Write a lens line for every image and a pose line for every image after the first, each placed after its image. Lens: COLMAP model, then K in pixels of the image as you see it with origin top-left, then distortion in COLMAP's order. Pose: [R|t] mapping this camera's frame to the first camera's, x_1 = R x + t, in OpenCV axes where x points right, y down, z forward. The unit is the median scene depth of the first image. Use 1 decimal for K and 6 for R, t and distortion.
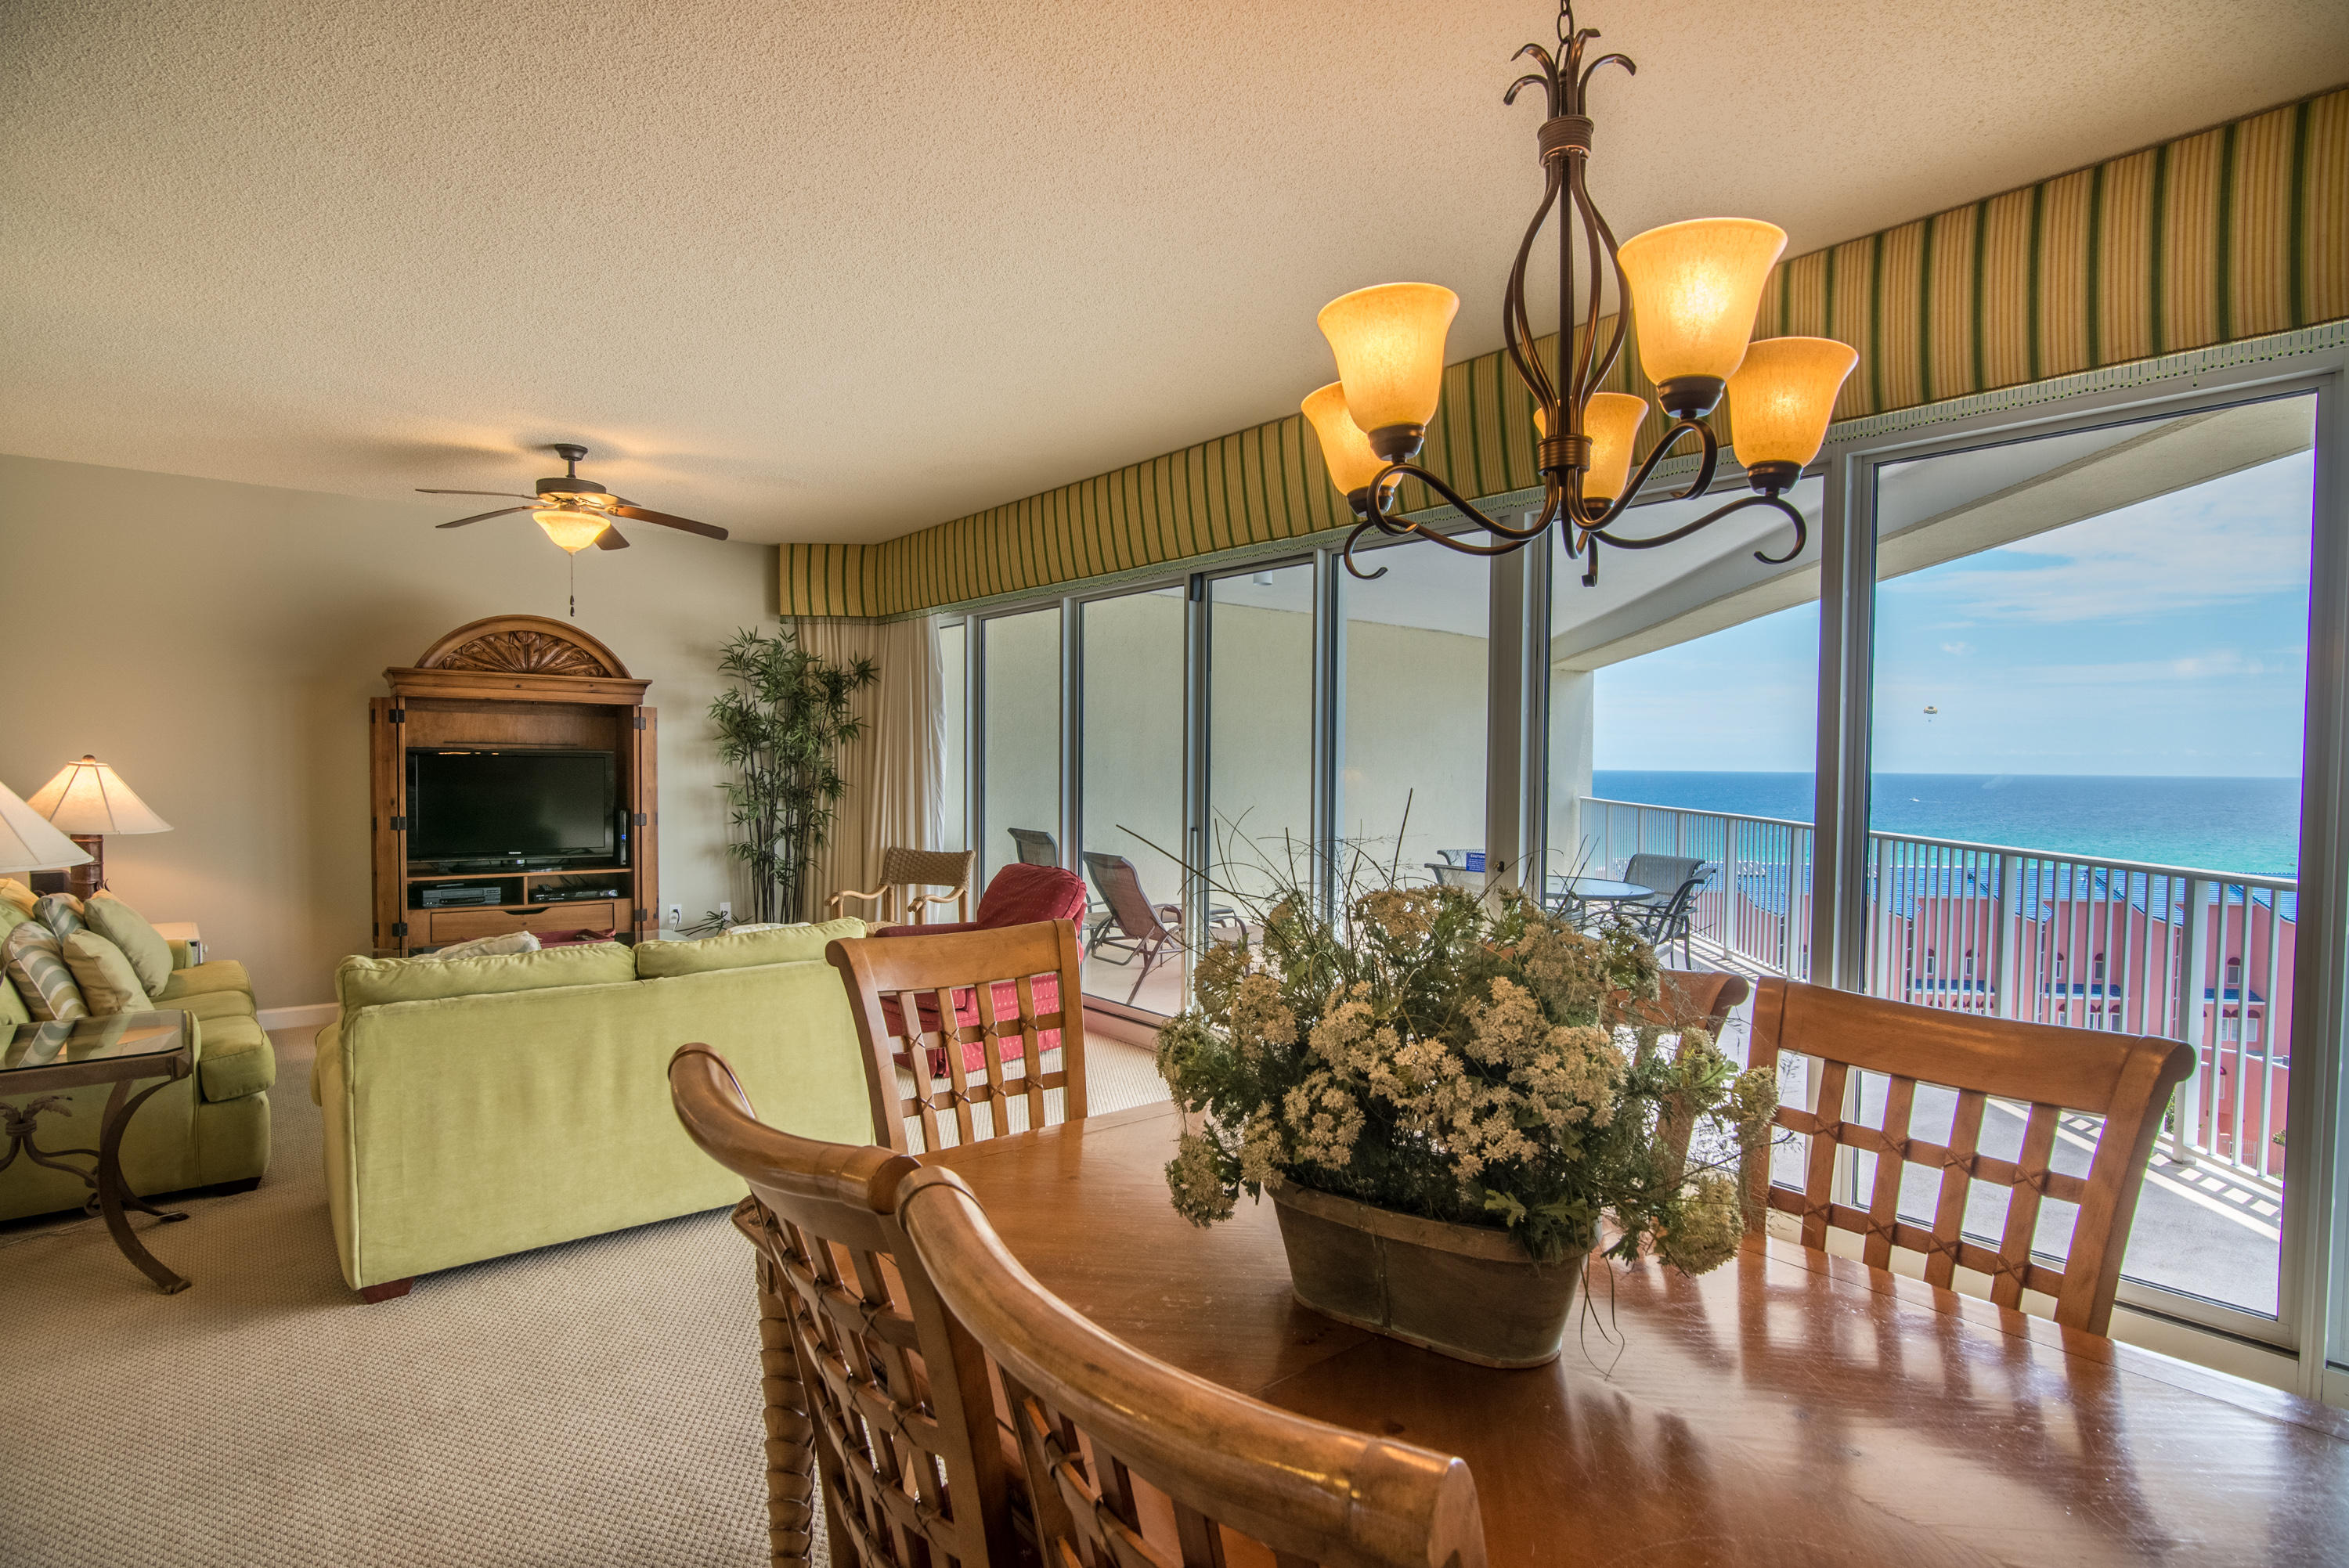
lens RADIAL K [[1161.6, 0, 1174.5], [0, 1161.6, 784.0], [0, 0, 1]] dist [0.001878, 0.000225]
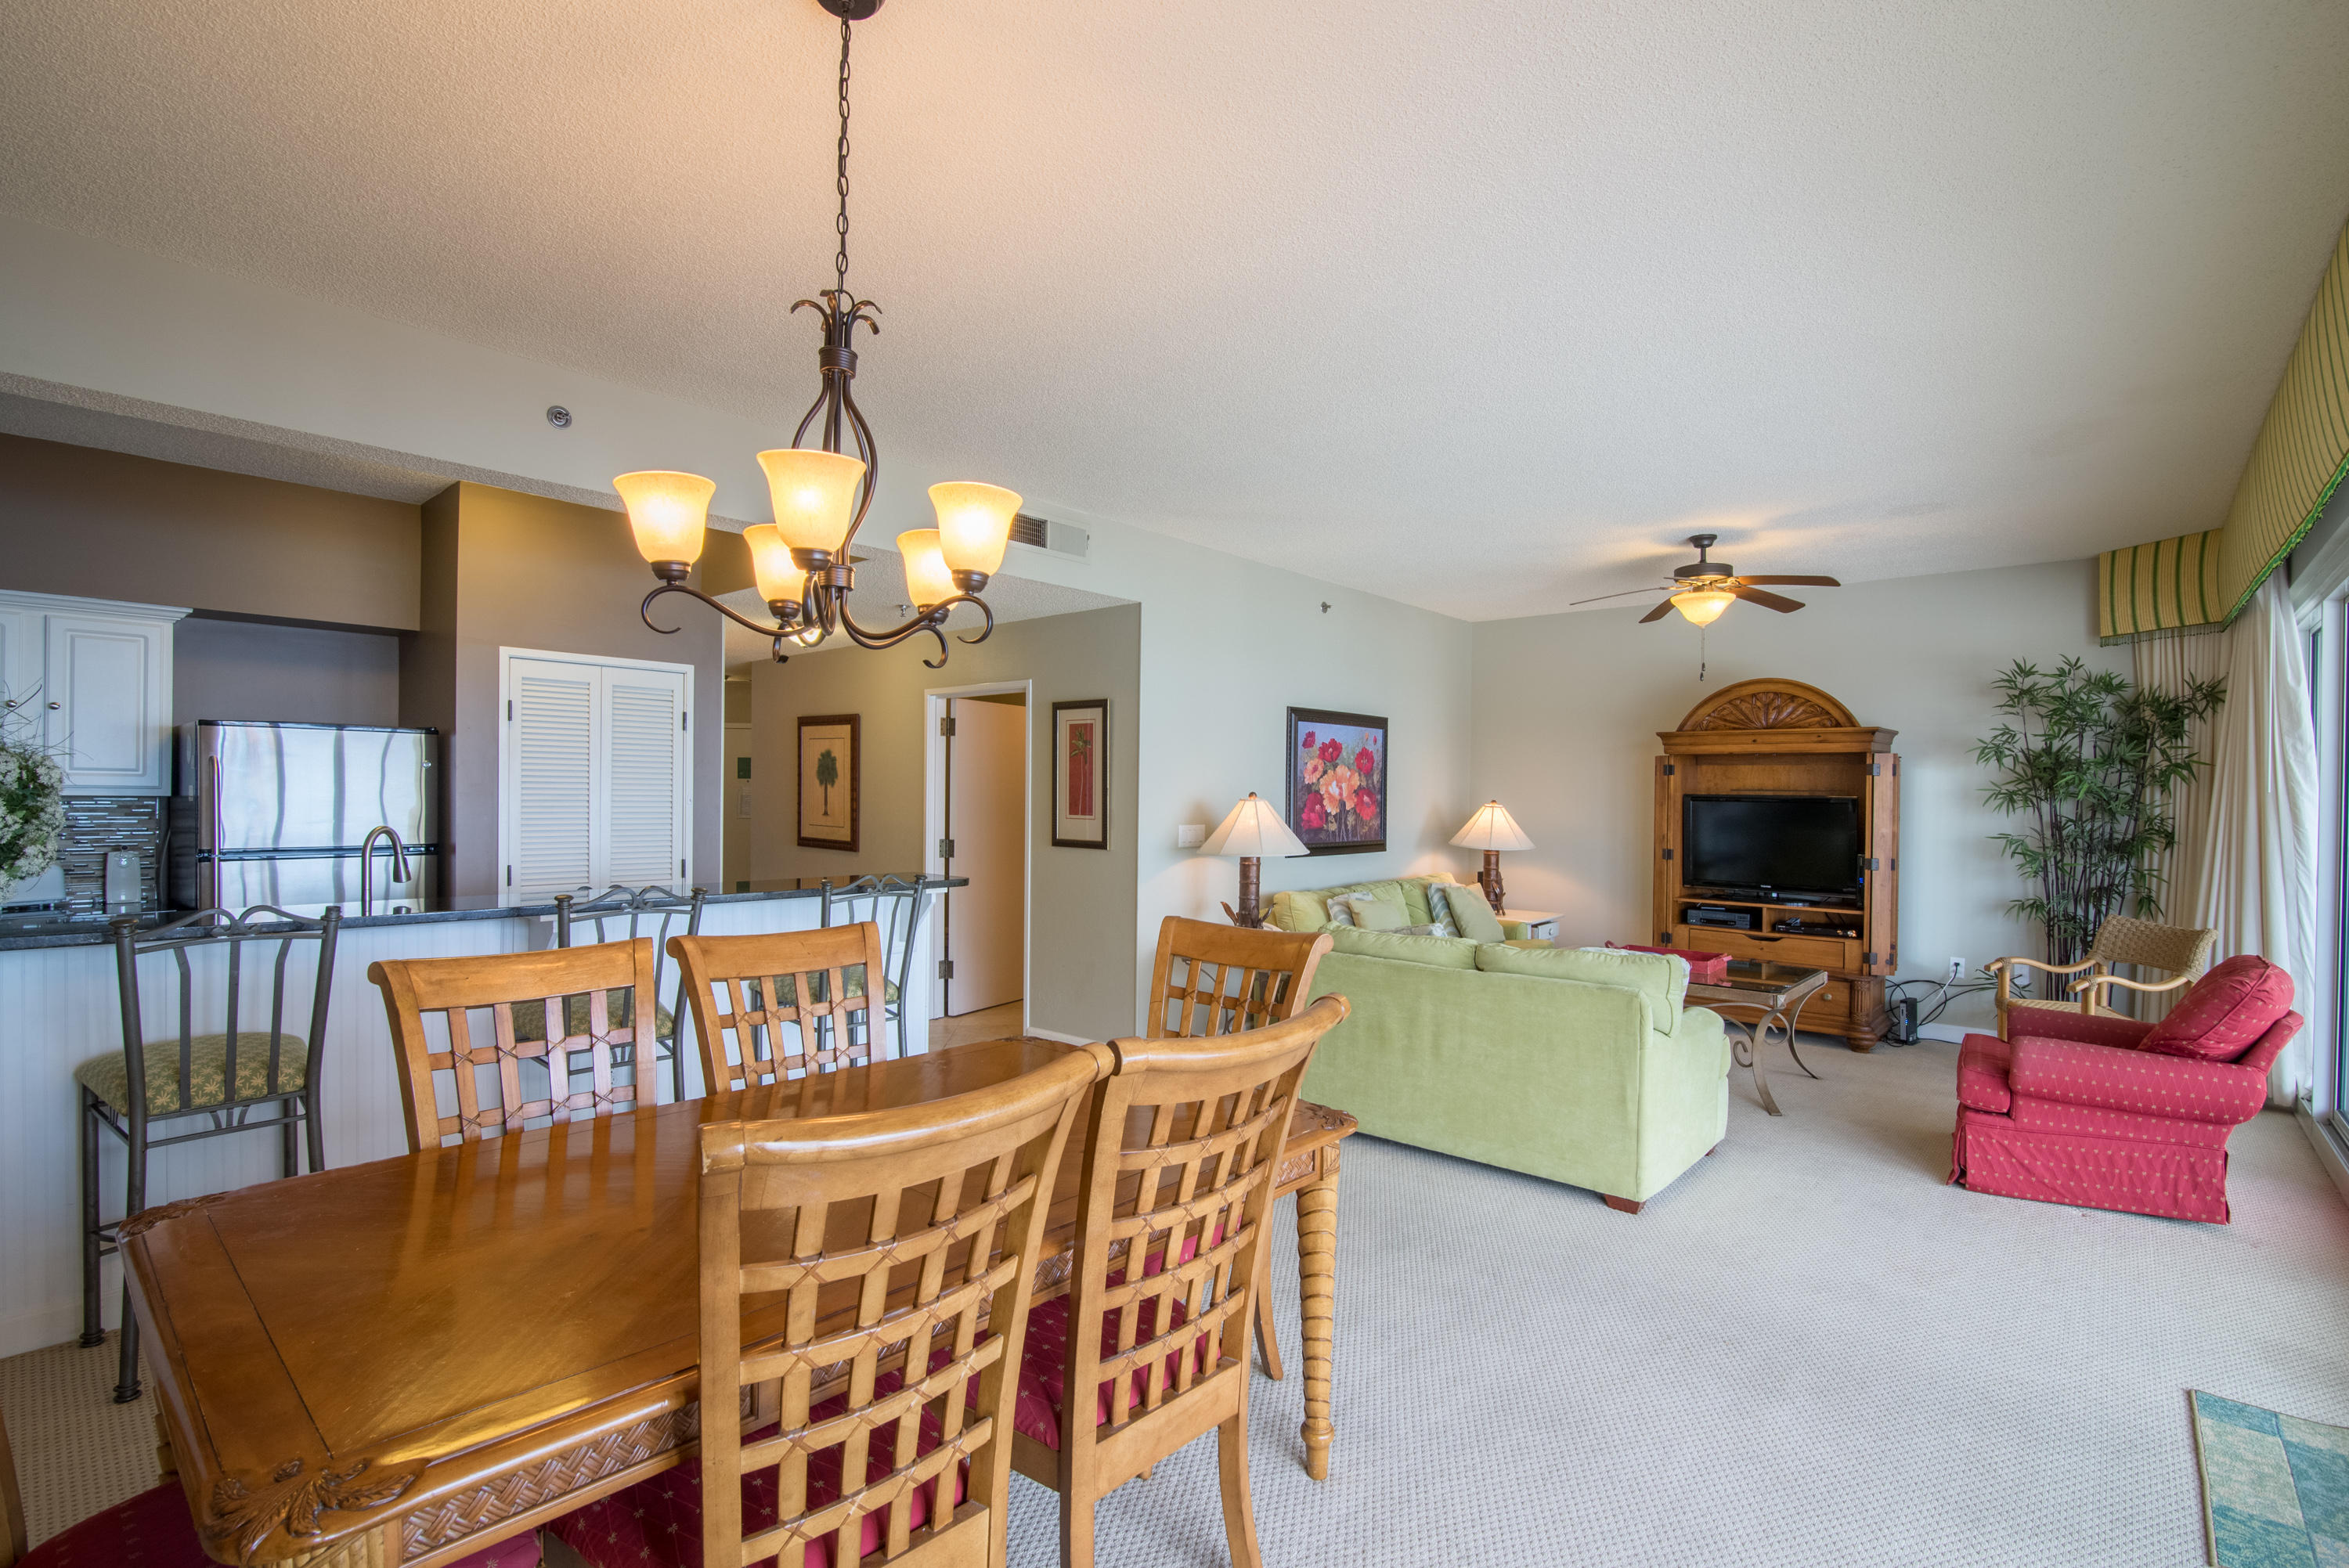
lens RADIAL K [[1036.5, 0, 1174.5], [0, 1036.5, 784.0], [0, 0, 1]] dist [0.000282, 0.000050]
pose [[0.200193, -0.015837, -0.979628, 0.309553], [-0.028054, 0.999367, -0.021889, -0.002807], [0.979355, 0.031864, 0.199622, 0.221105]]
